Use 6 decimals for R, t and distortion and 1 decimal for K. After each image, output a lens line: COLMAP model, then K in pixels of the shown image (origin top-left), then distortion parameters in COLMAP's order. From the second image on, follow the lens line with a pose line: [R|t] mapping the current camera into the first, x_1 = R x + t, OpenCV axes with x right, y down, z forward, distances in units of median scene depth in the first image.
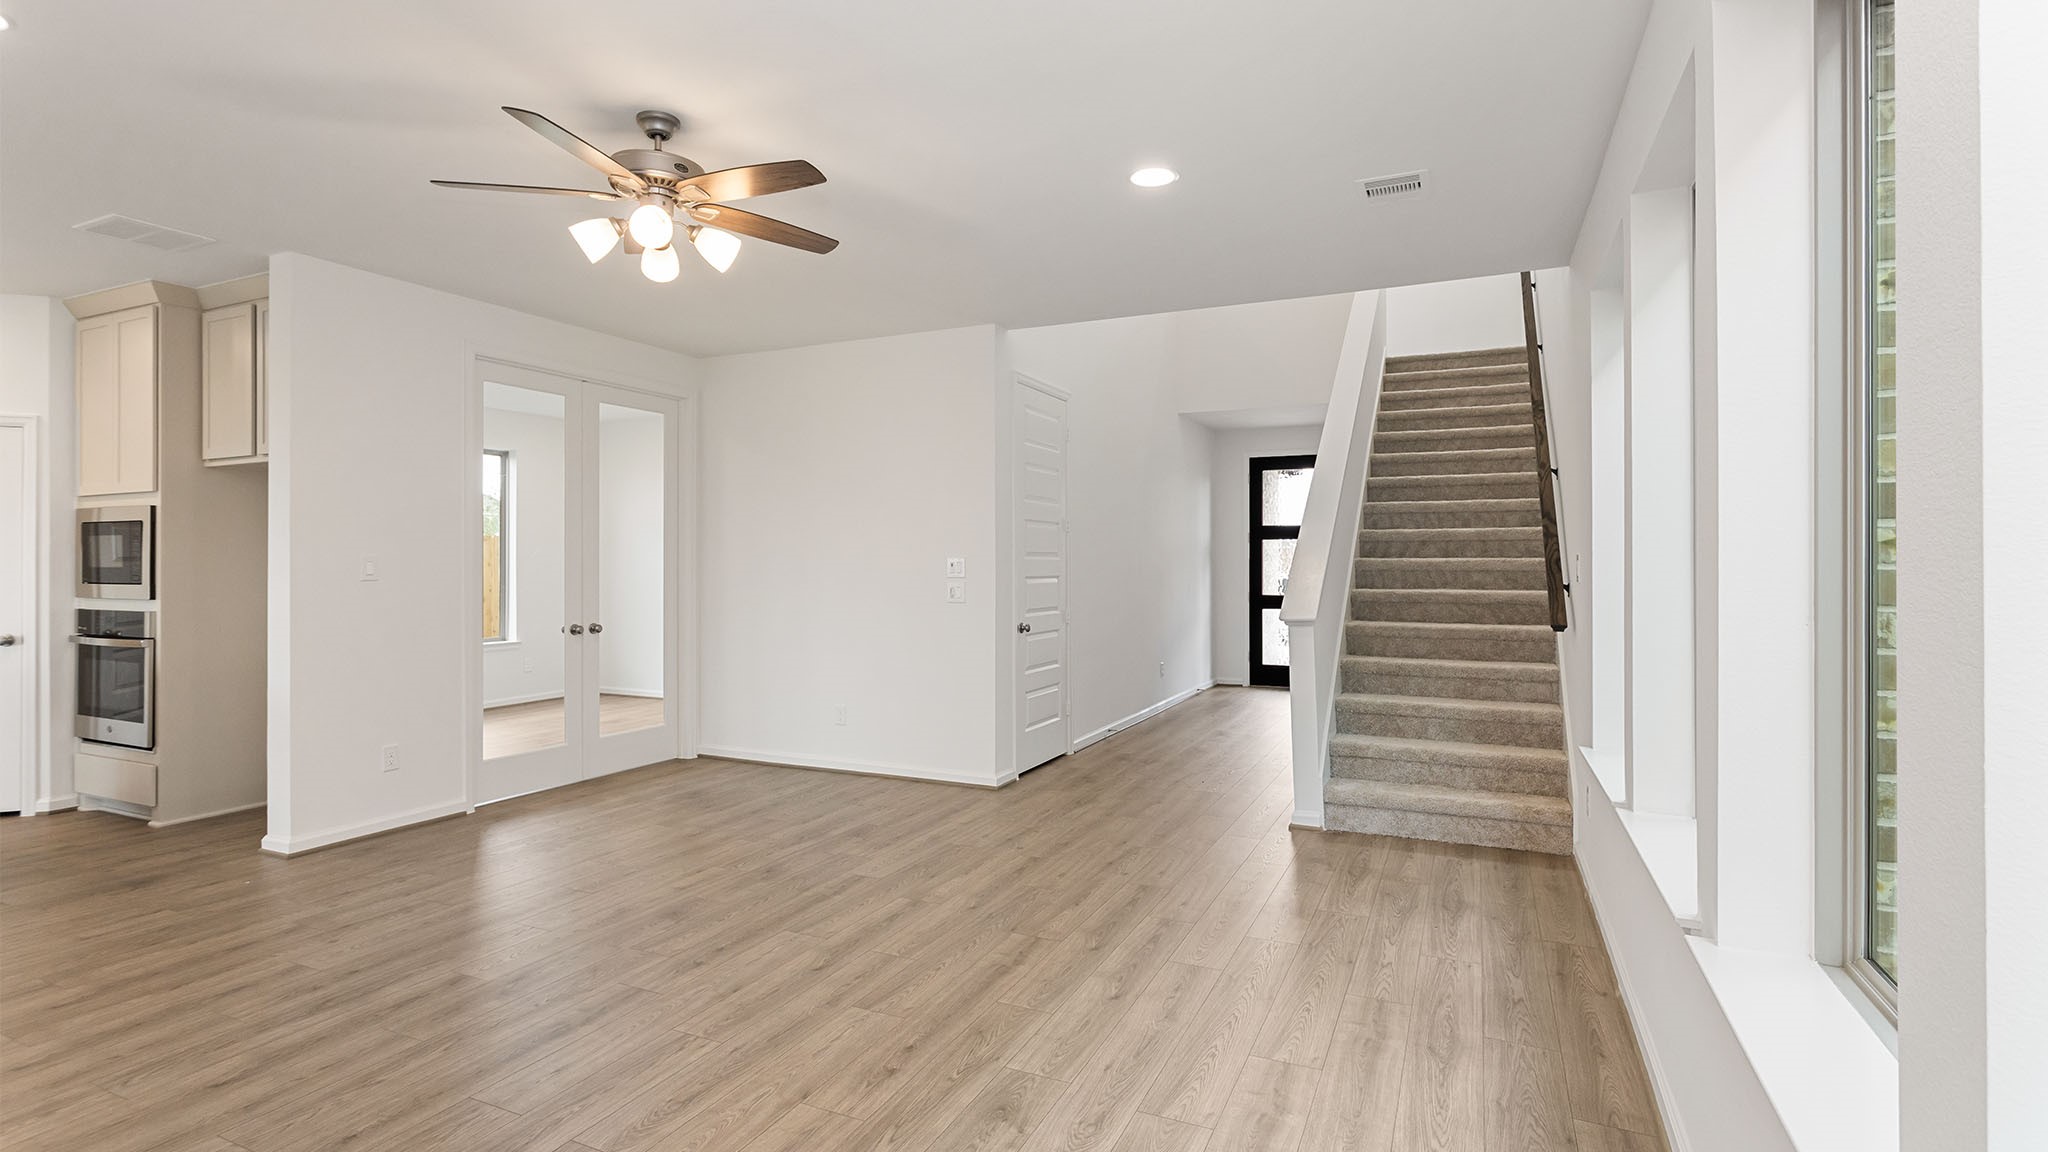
lens RADIAL K [[969.4, 0, 1038.3], [0, 969.4, 572.3], [0, 0, 1]] dist [-0.008115, 0.003109]
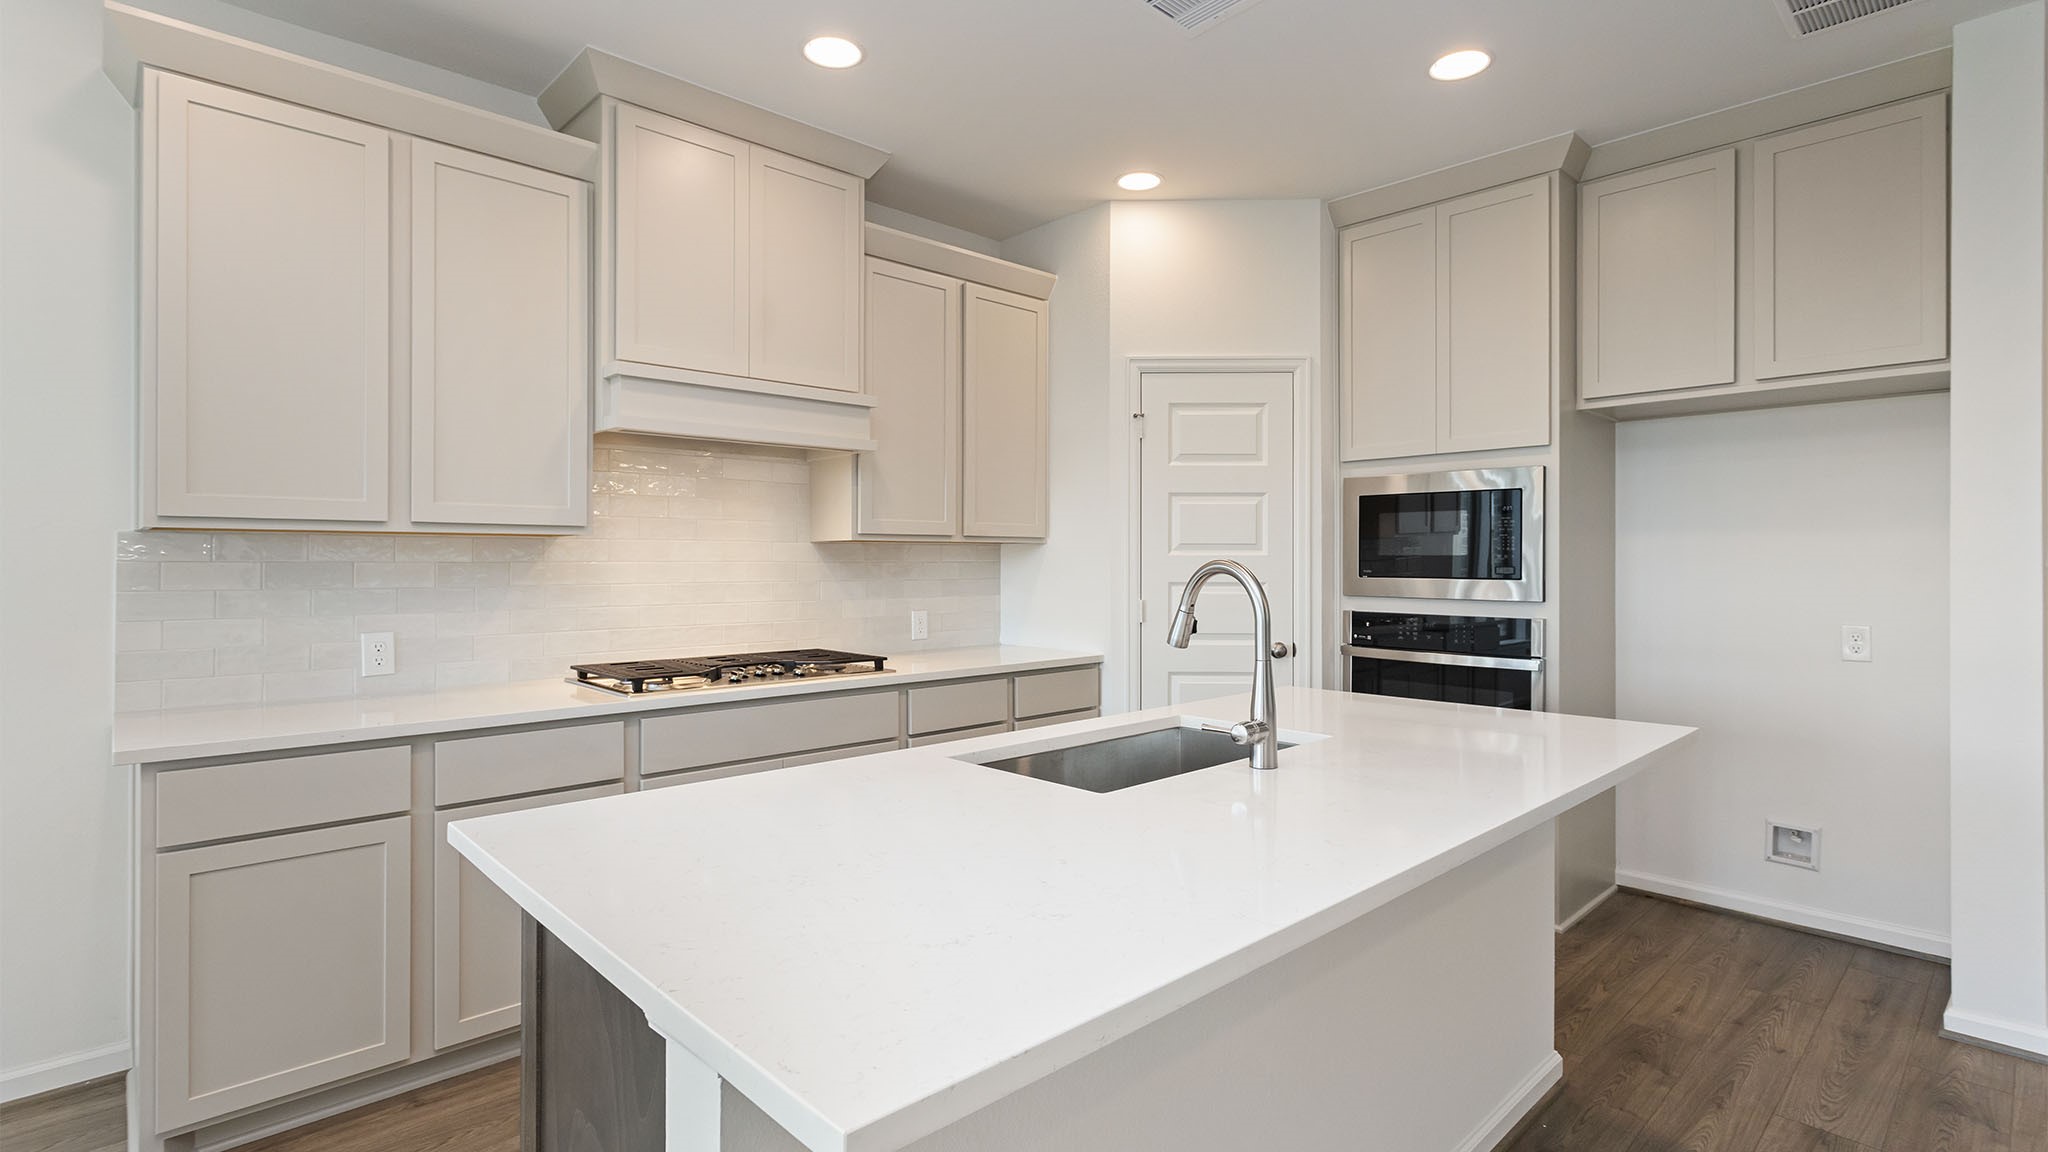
lens RADIAL K [[969.4, 0, 1021.9], [0, 969.4, 556.9], [0, 0, 1]] dist [-0.008115, 0.003109]
pose [[0.922391, -0.002708, -0.386249, -1.328495], [-0.004523, 0.999831, -0.017811, 0.014601], [0.386232, 0.018176, 0.922223, 0.289093]]
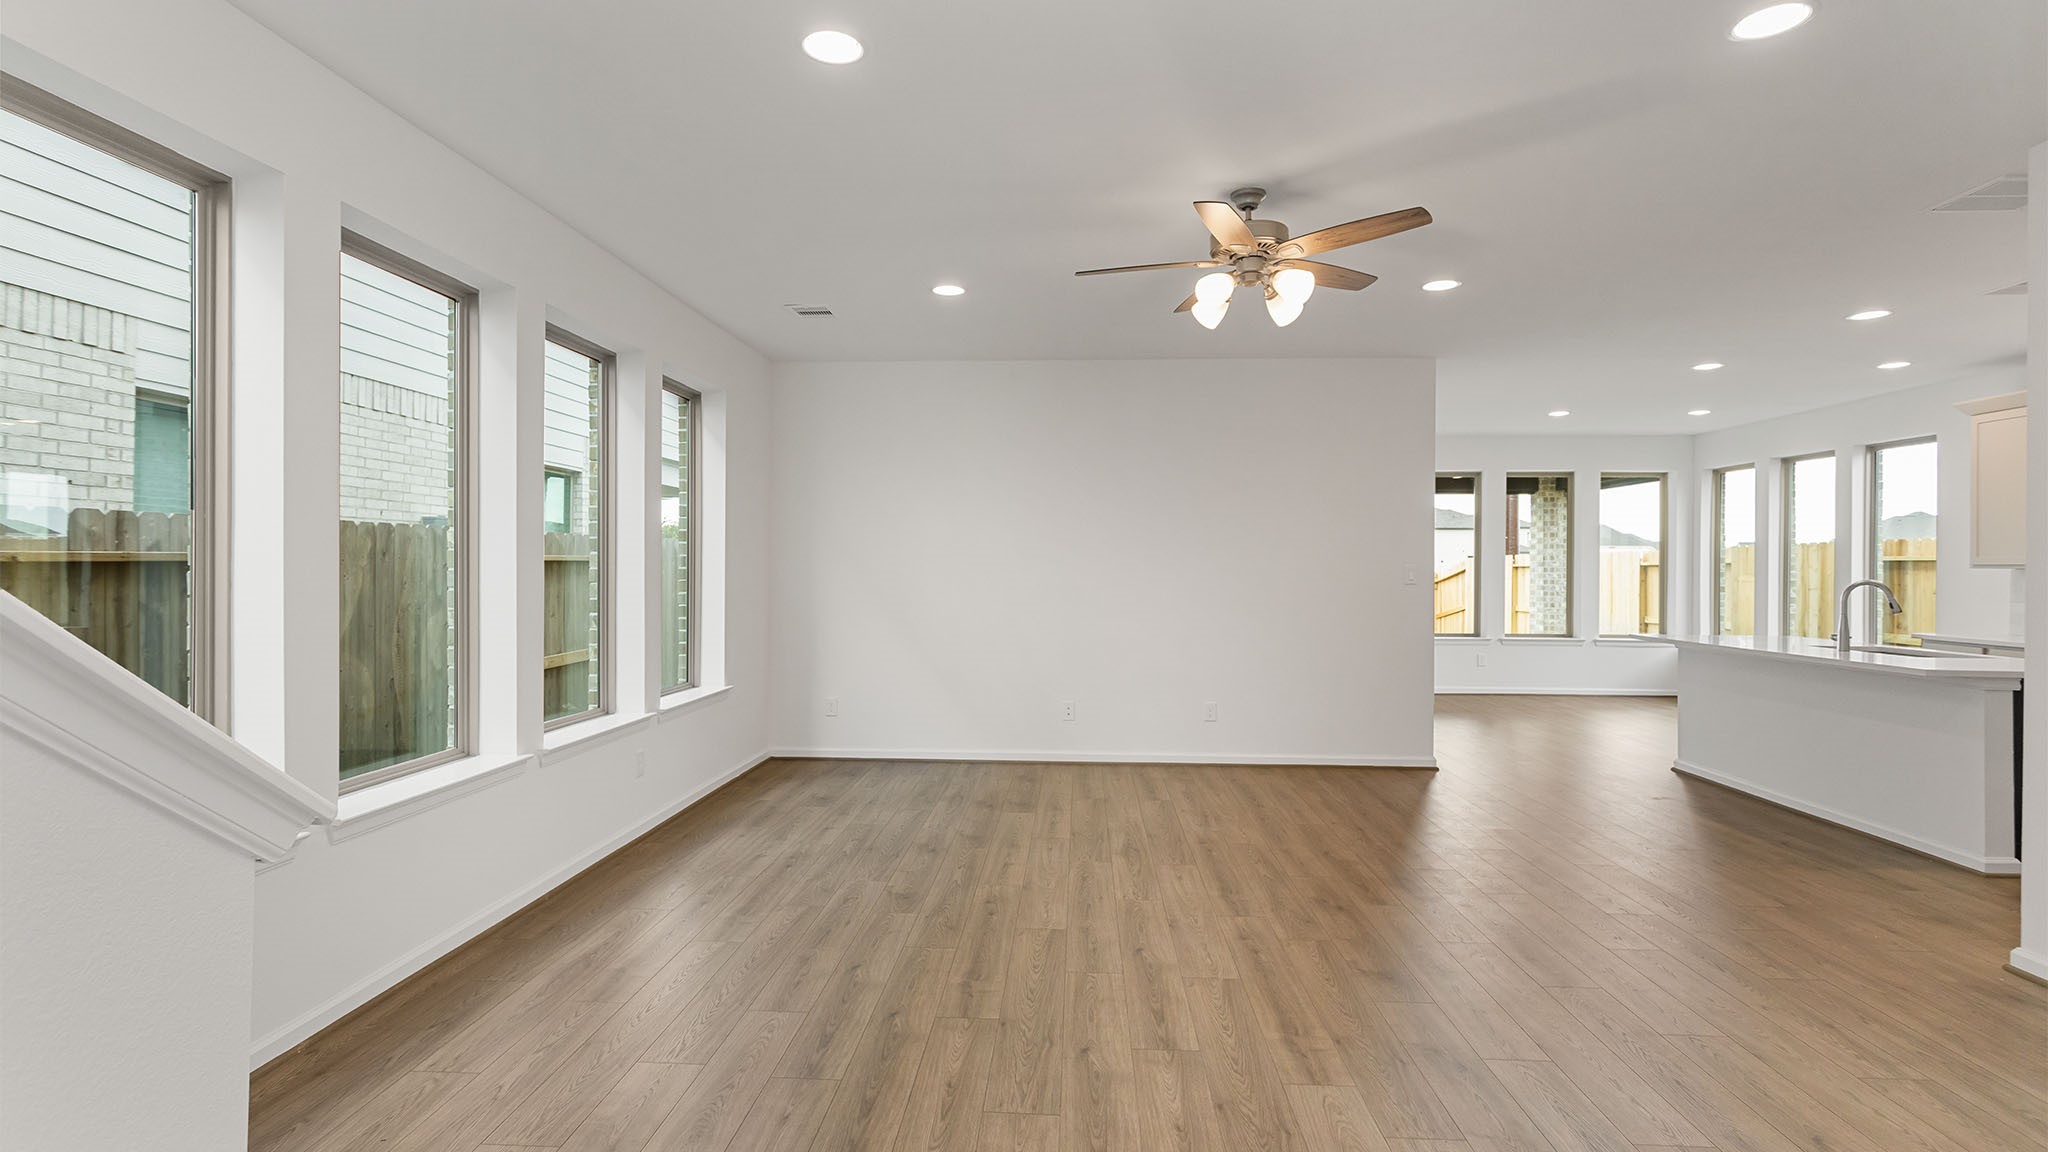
lens RADIAL K [[969.4, 0, 1029.5], [0, 969.4, 572.7], [0, 0, 1]] dist [-0.008115, 0.003109]
pose [[-0.932373, -0.001225, -0.361496, 0.236884], [-0.006801, 0.999877, 0.014152, -0.019208], [0.361434, 0.015654, -0.932266, 1.686997]]
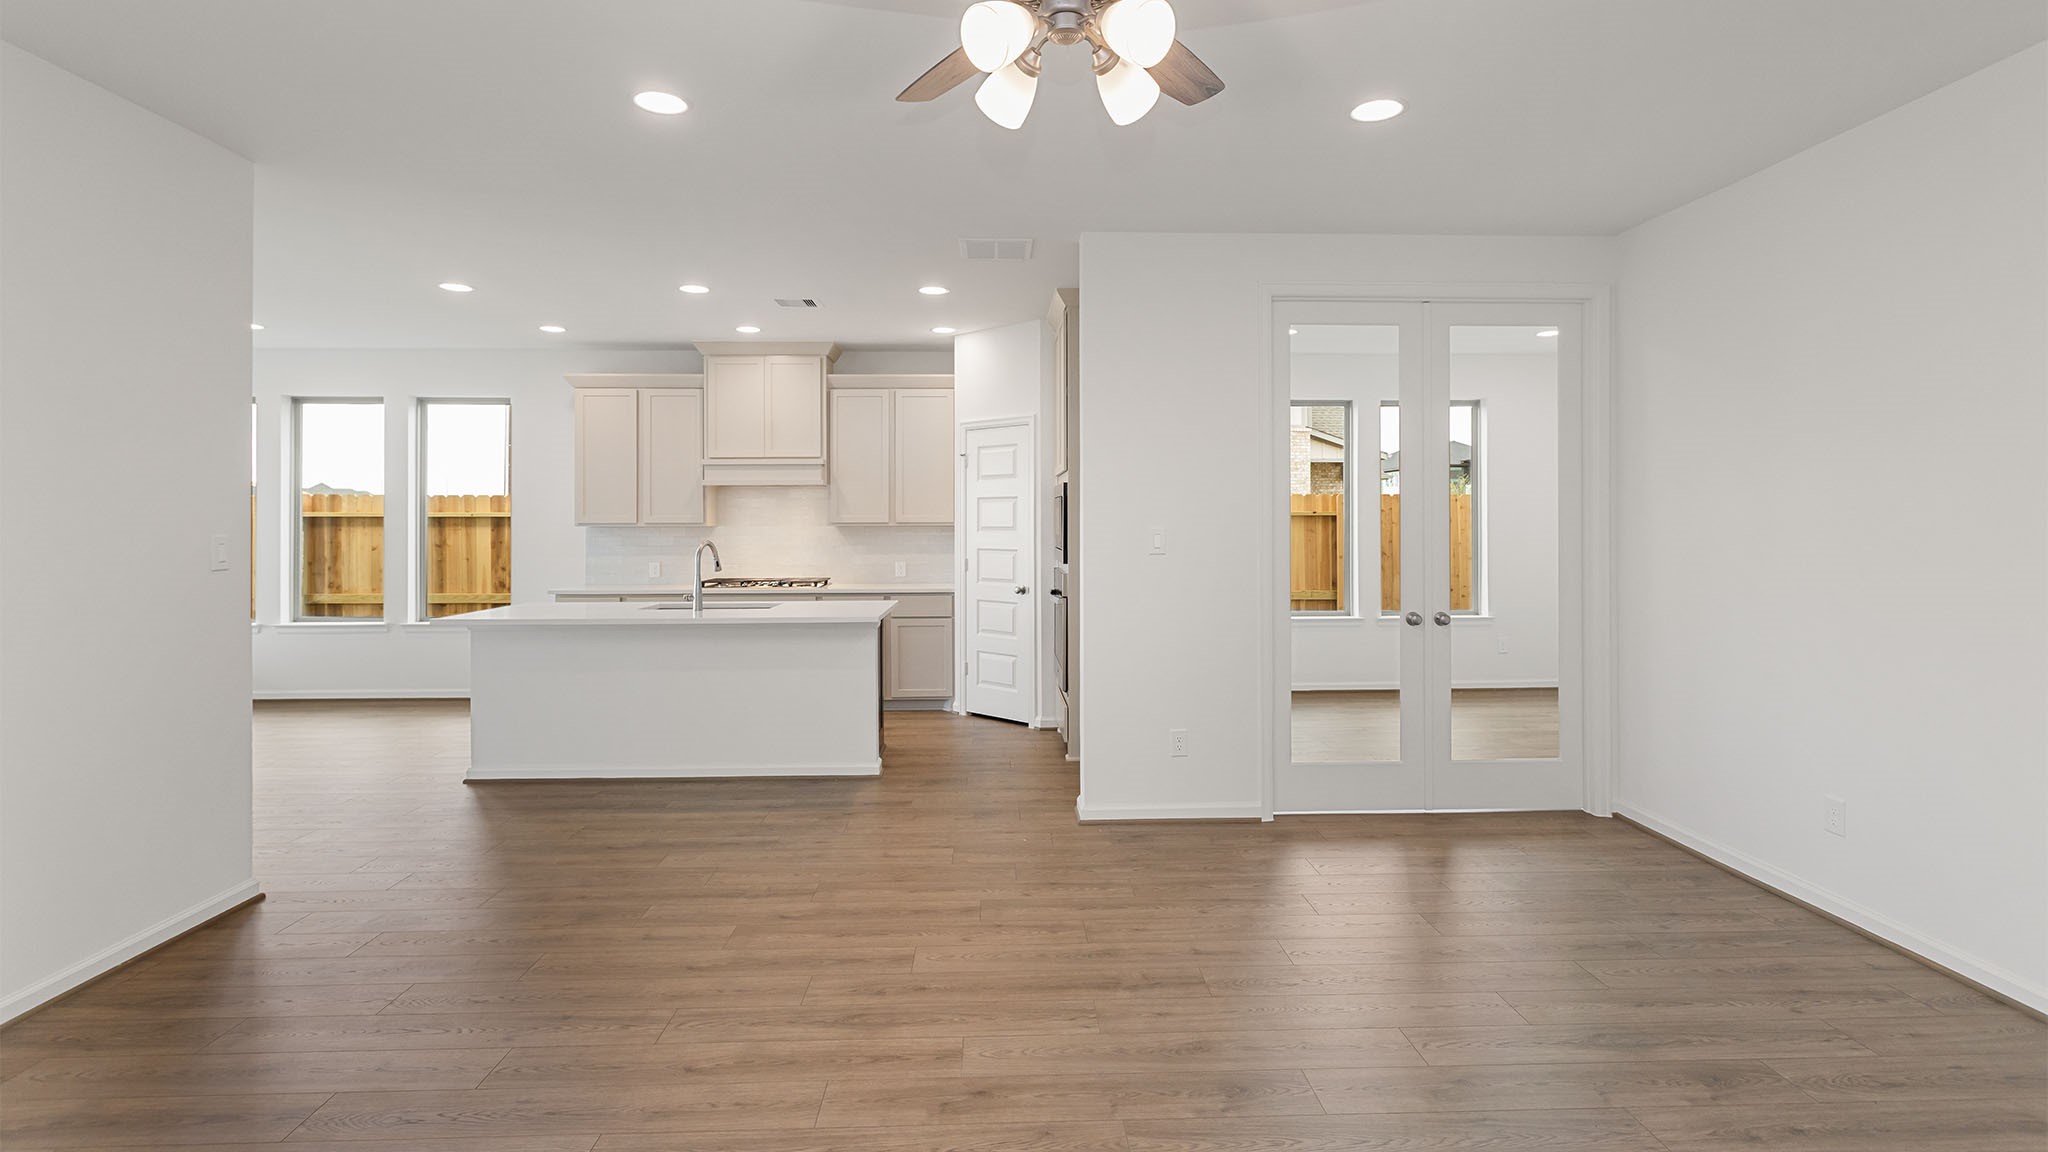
lens RADIAL K [[969.4, 0, 1035.7], [0, 969.4, 523.9], [0, 0, 1]] dist [-0.008115, 0.003109]
pose [[0.445207, 0.005310, -0.895412, 0.146809], [-0.006299, 0.999976, 0.002799, -0.030584], [0.895406, 0.004394, 0.445229, 0.598472]]
